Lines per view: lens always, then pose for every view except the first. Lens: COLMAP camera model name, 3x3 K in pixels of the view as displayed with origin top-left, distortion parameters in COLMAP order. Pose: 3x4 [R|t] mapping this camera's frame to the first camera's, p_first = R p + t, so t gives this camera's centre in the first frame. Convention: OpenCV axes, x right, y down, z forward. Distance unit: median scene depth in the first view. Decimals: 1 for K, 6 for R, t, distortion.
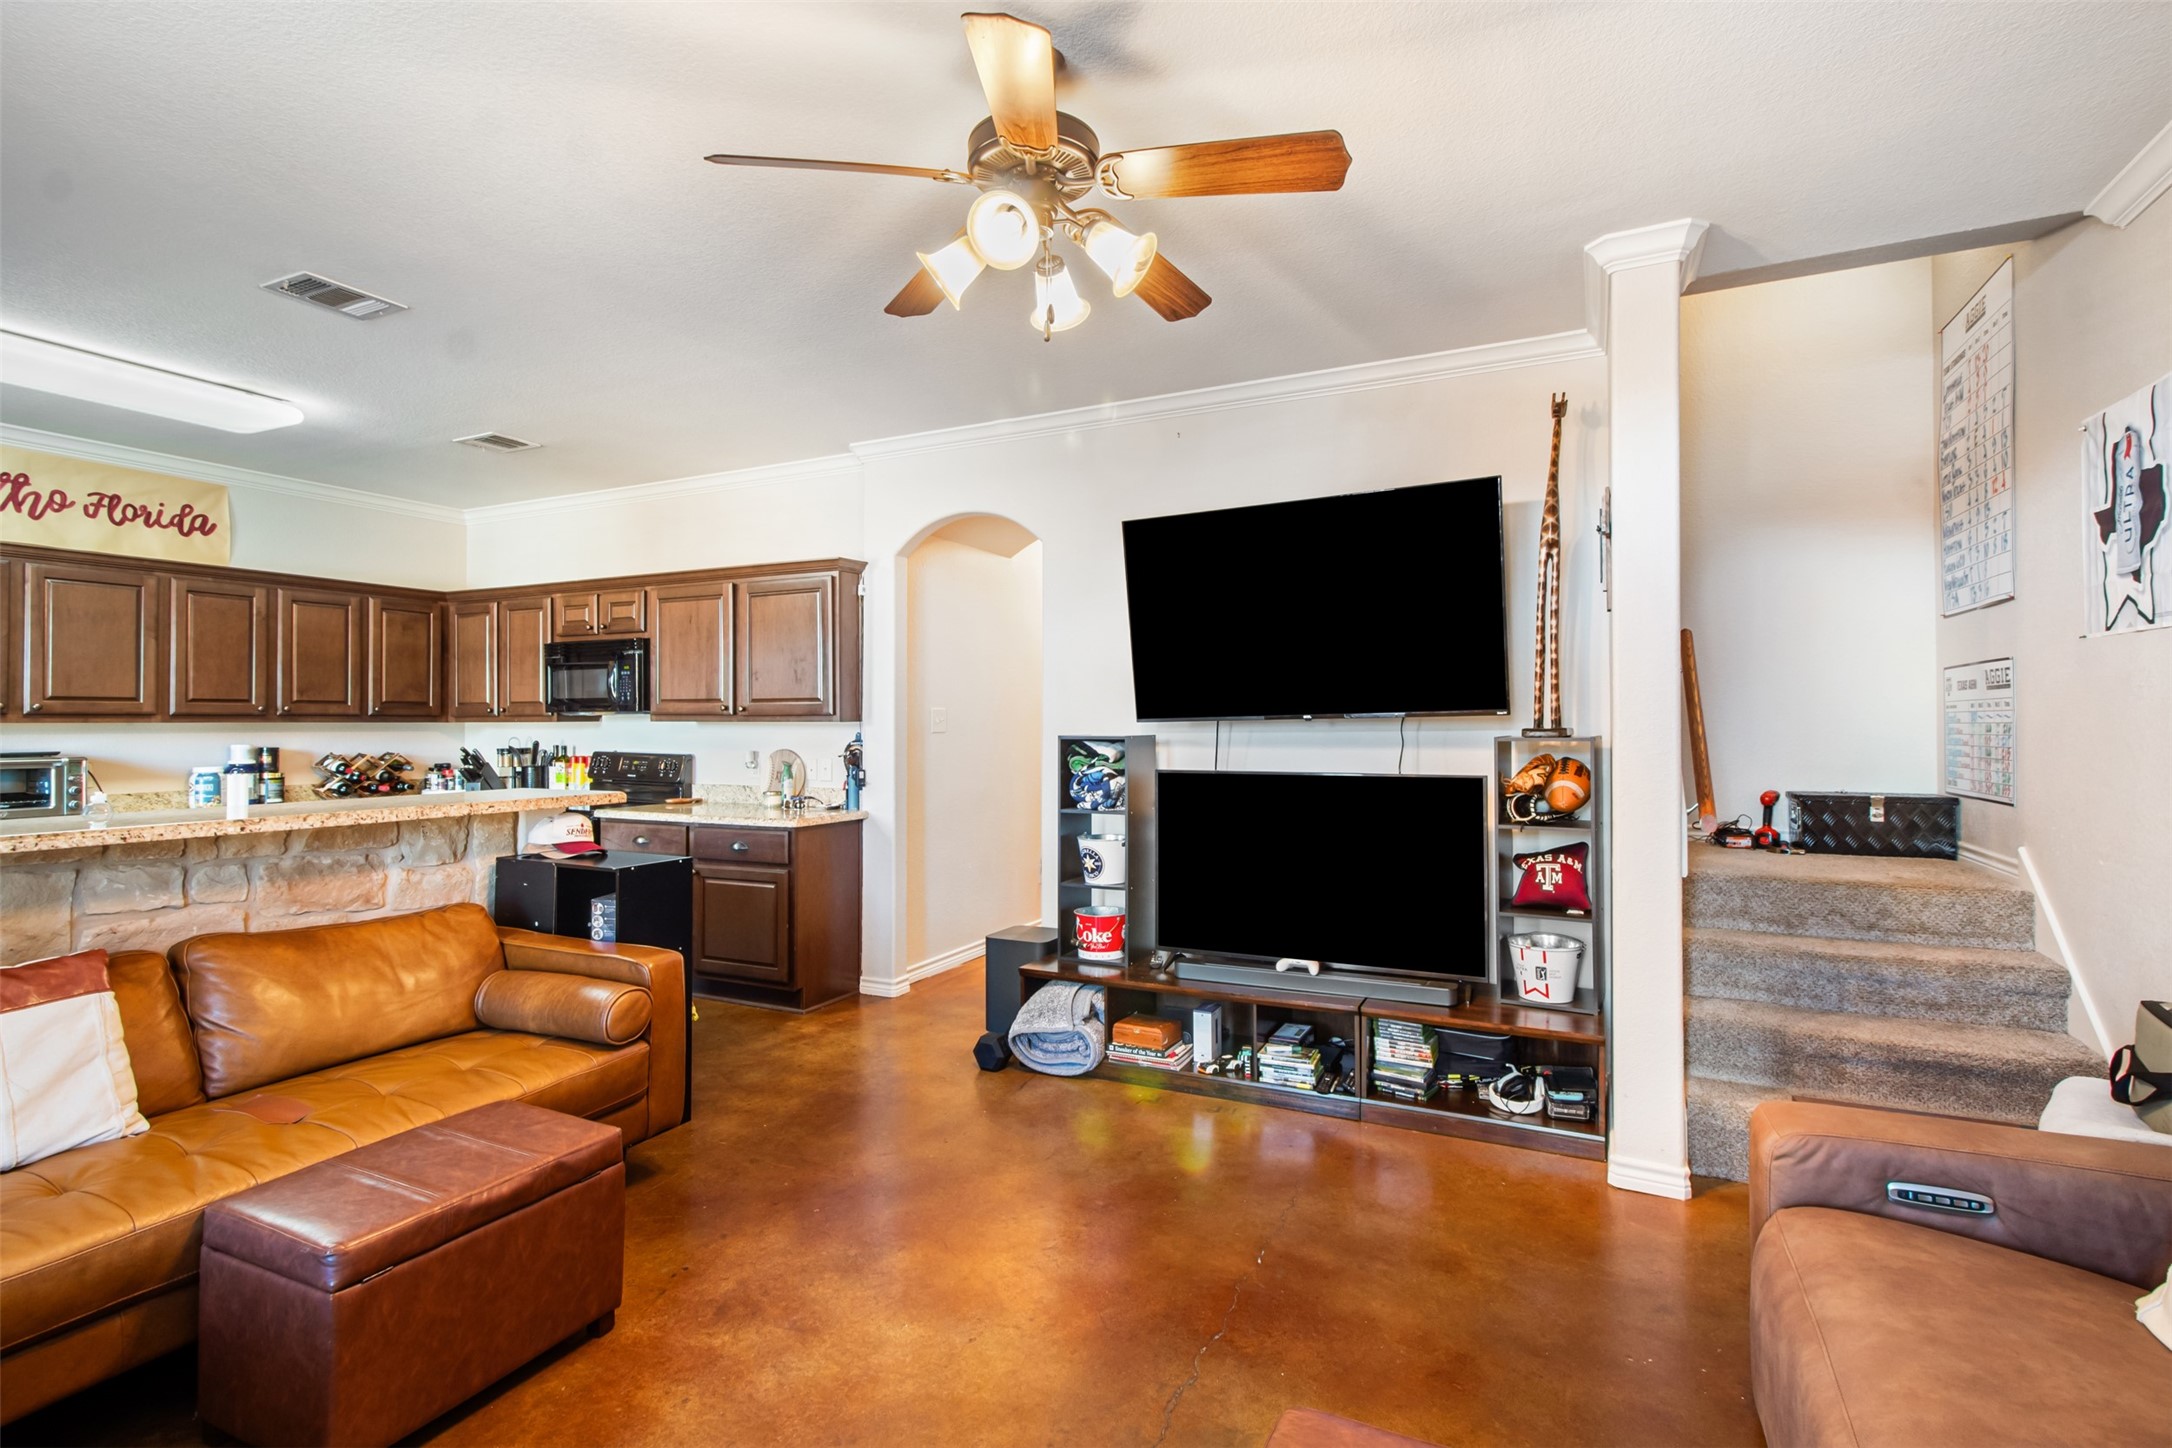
lens RADIAL K [[1023.0, 0, 1080.7], [0, 1023.0, 720.1], [0, 0, 1]] dist [-0.001264, 0.000397]
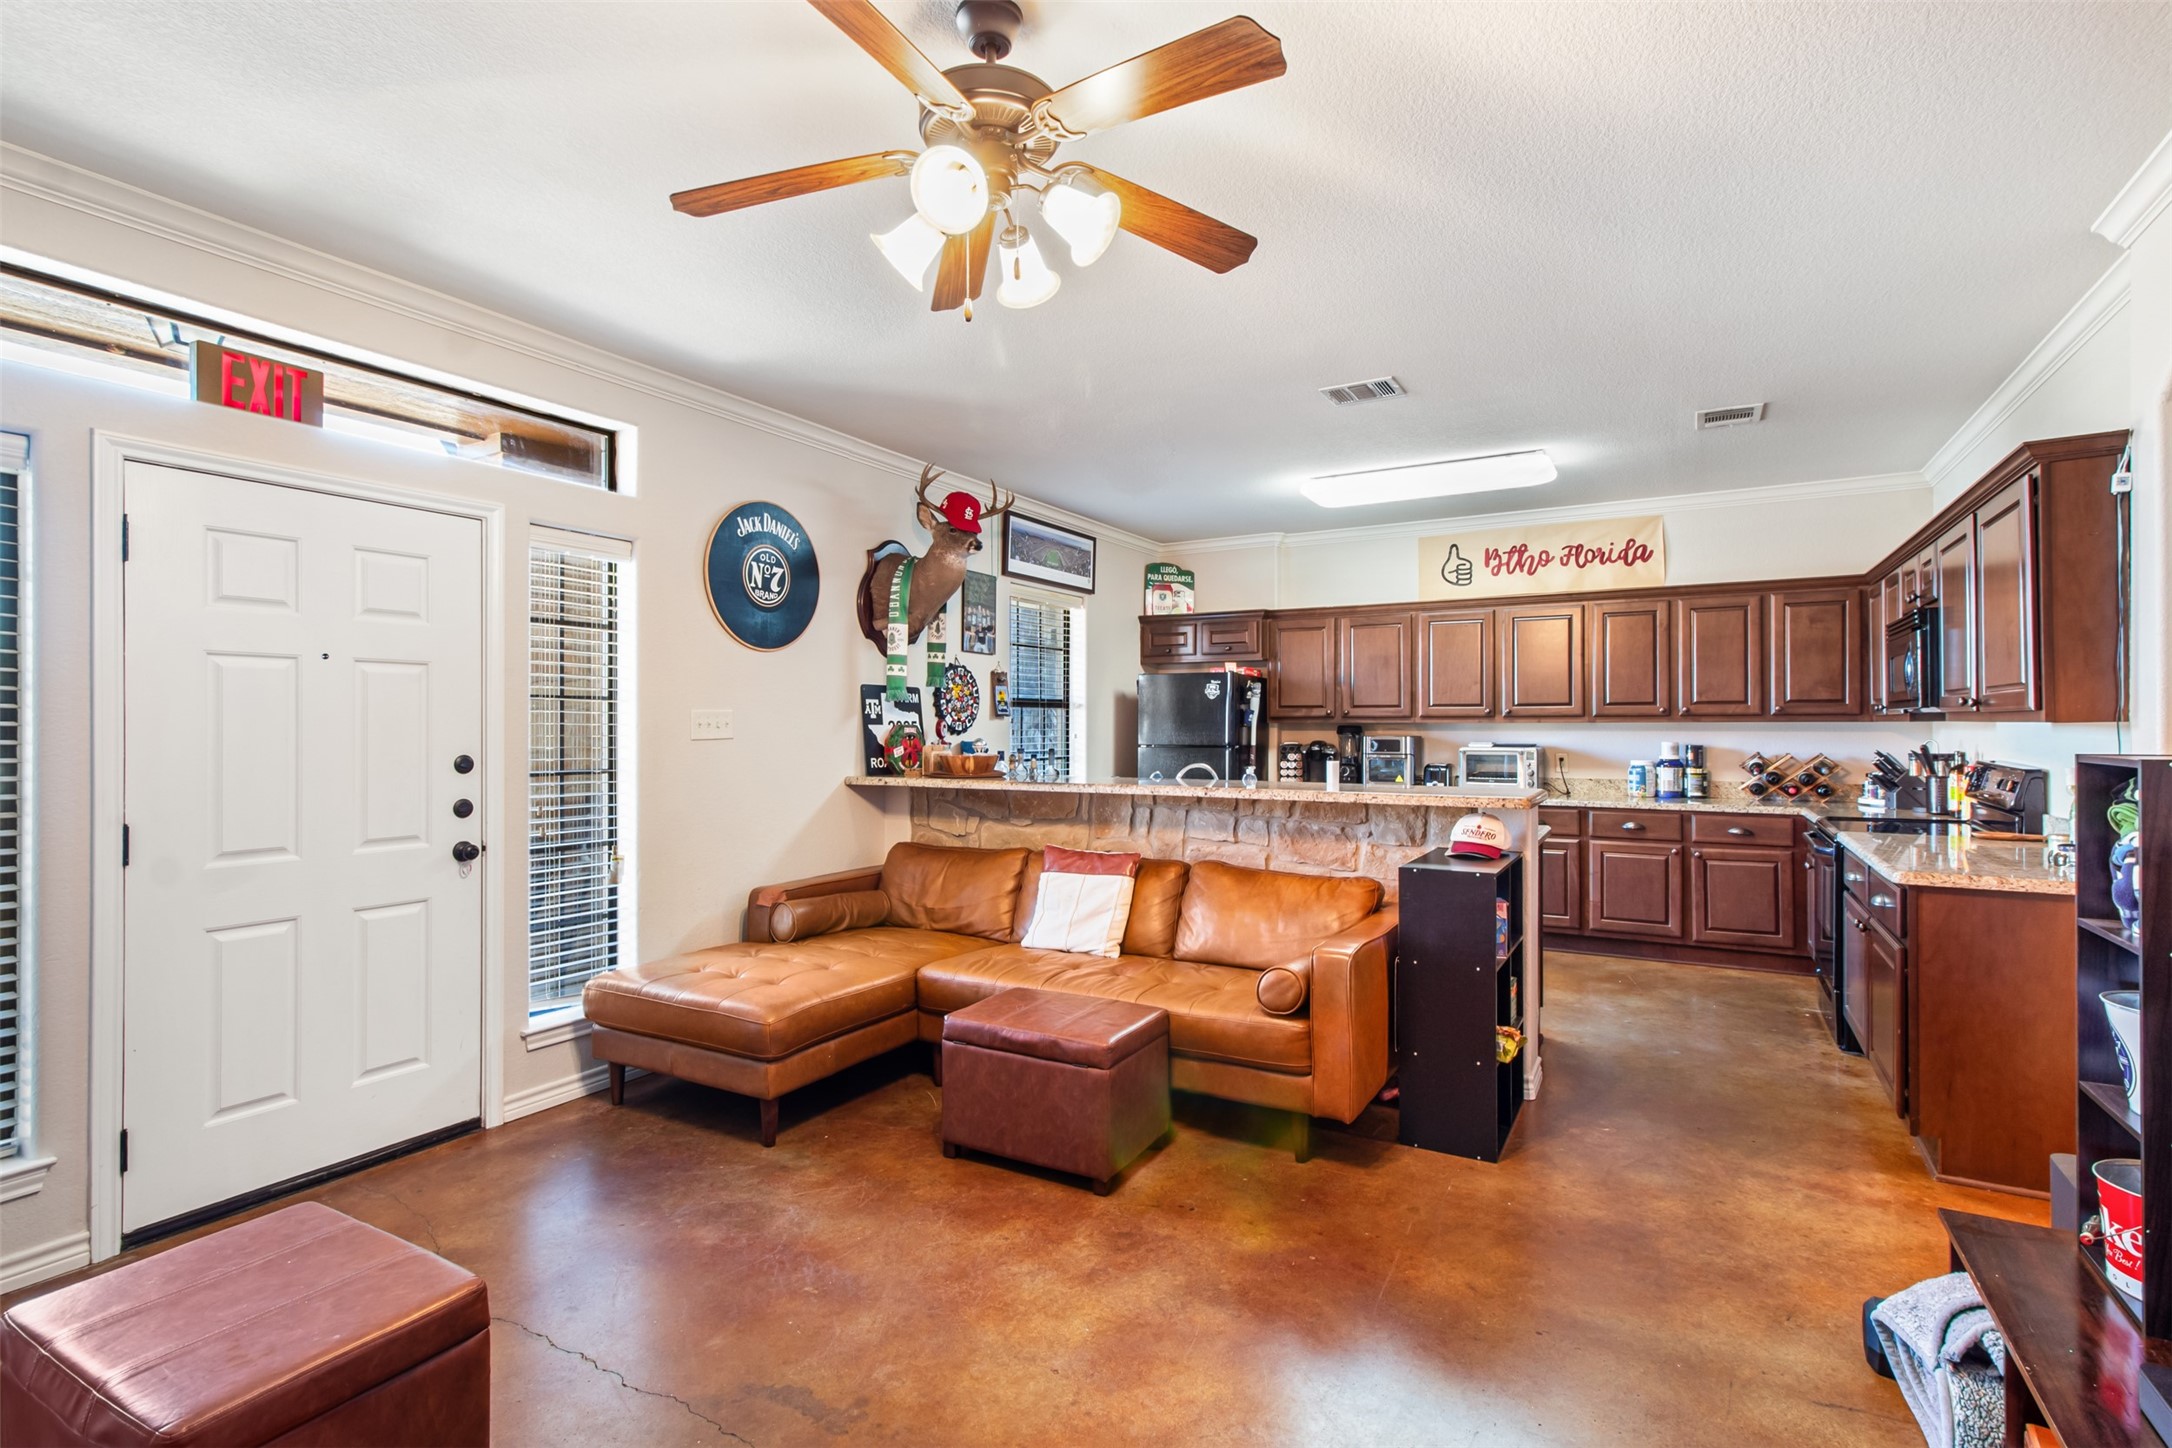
lens RADIAL K [[1023.0, 0, 1100.1], [0, 1023.0, 722.8], [0, 0, 1]] dist [-0.001264, 0.000397]
pose [[-0.066780, 0.000024, -0.997768, 0.389130], [0.005458, 0.999985, -0.000341, -0.000209], [0.997753, -0.005468, -0.066779, 0.510022]]
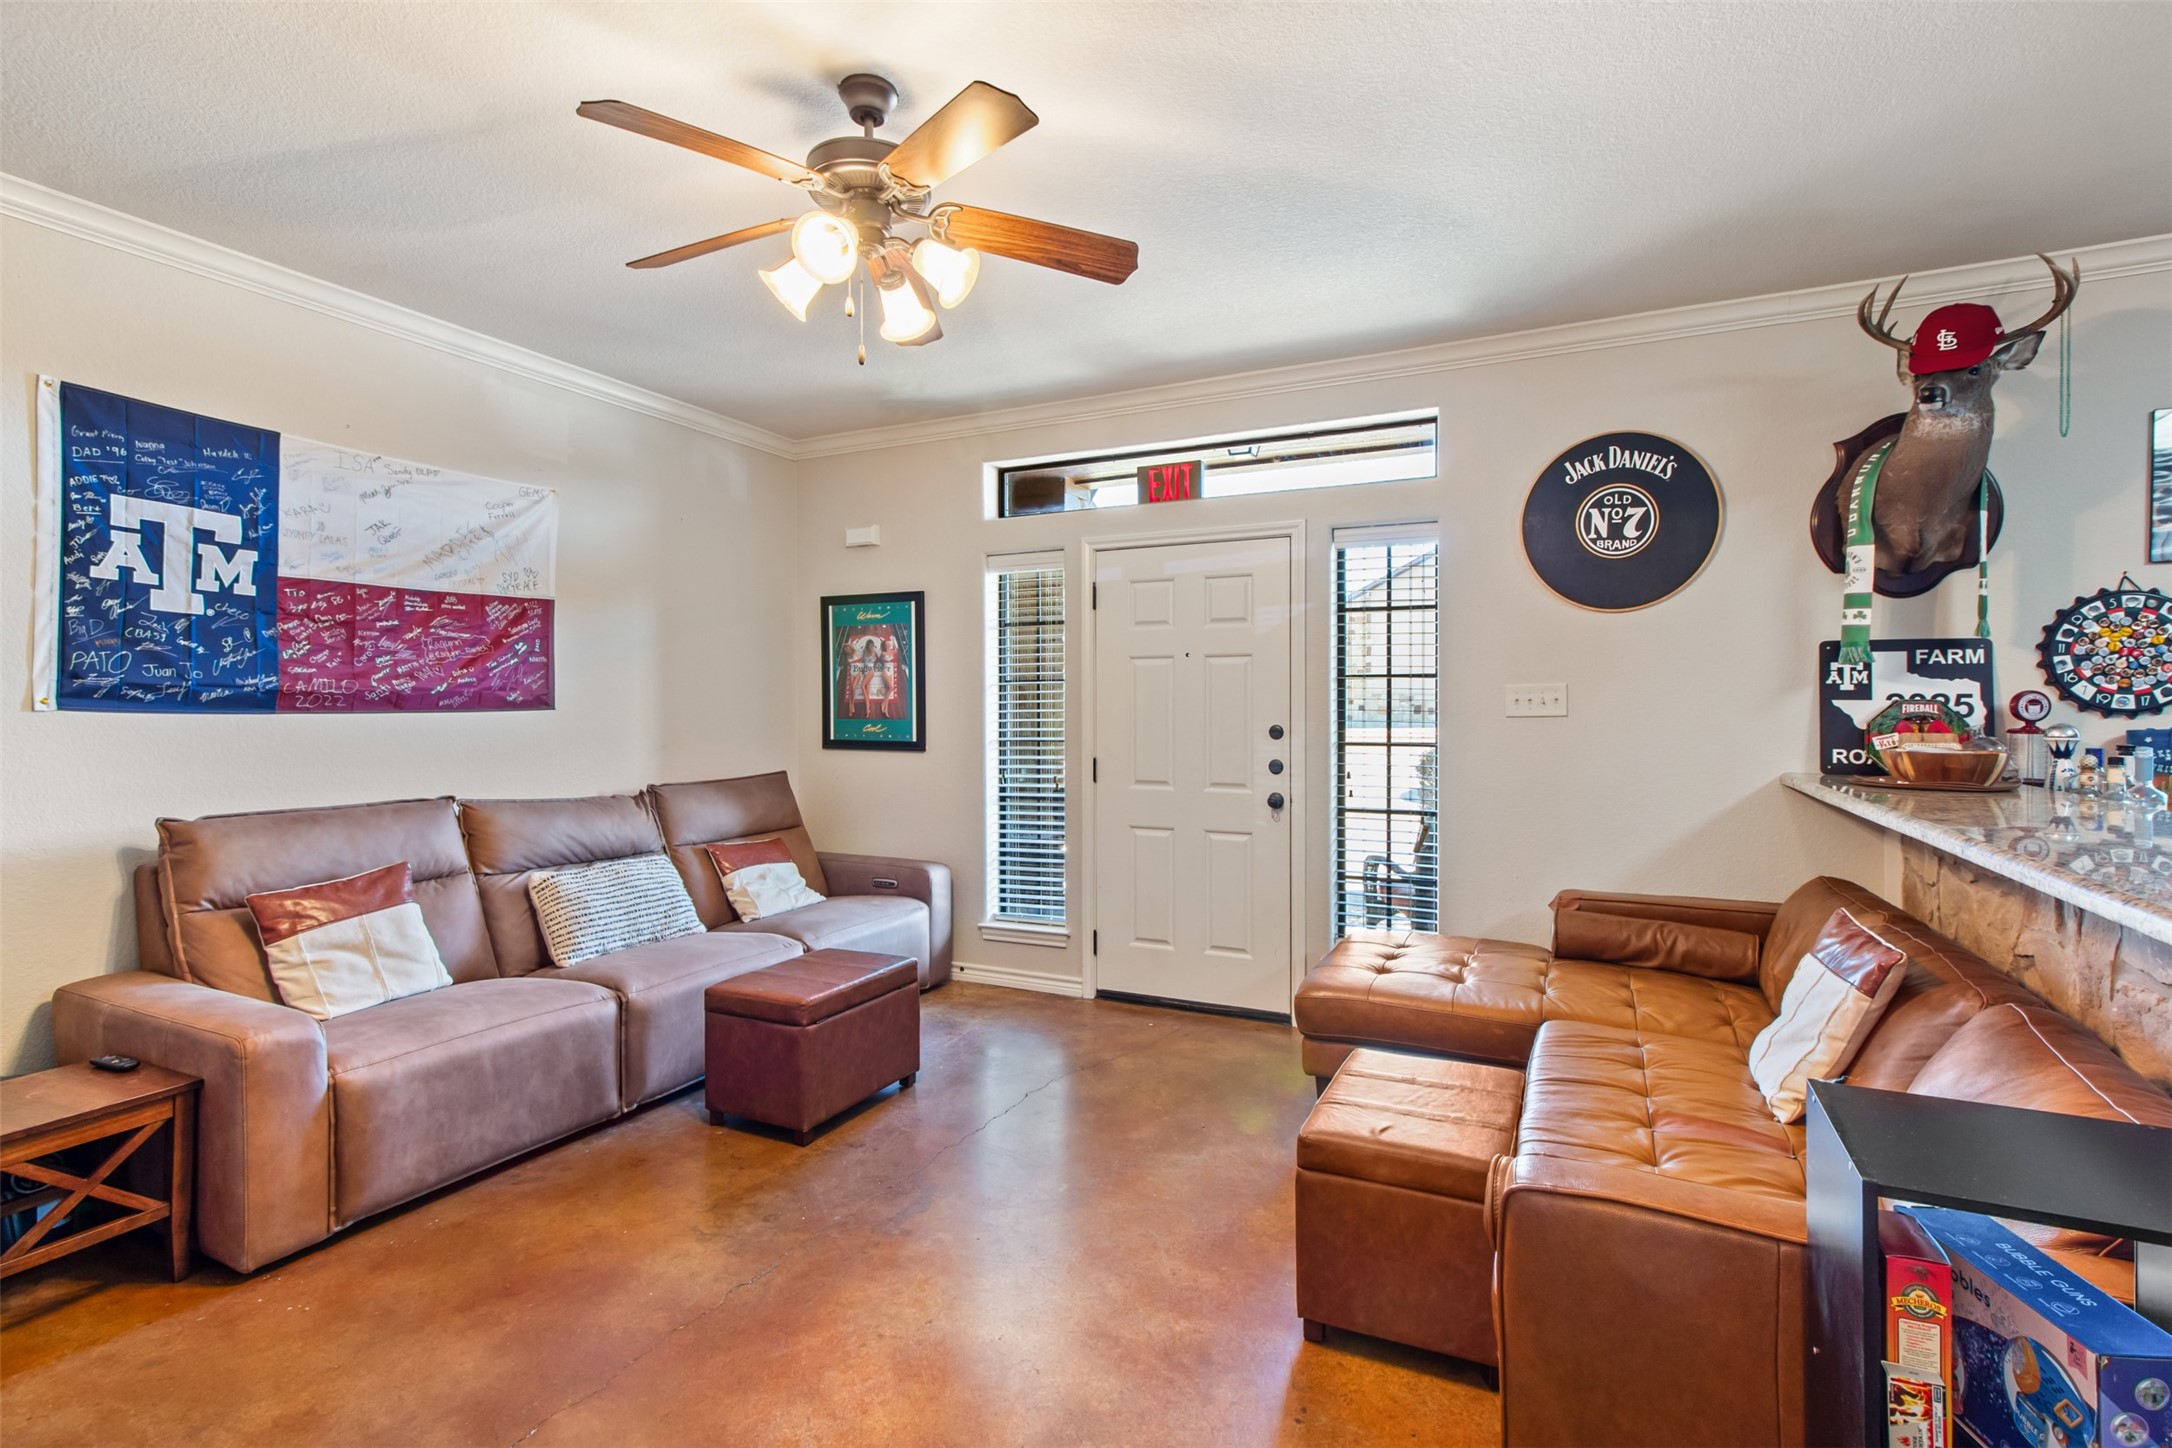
lens RADIAL K [[1023.0, 0, 1099.7], [0, 1023.0, 706.7], [0, 0, 1]] dist [-0.001264, 0.000397]
pose [[-0.999974, 0.004563, 0.005596, -0.138002], [0.004562, 0.999990, -0.000242, 0.002760], [-0.005597, -0.000217, -0.999984, 0.925305]]
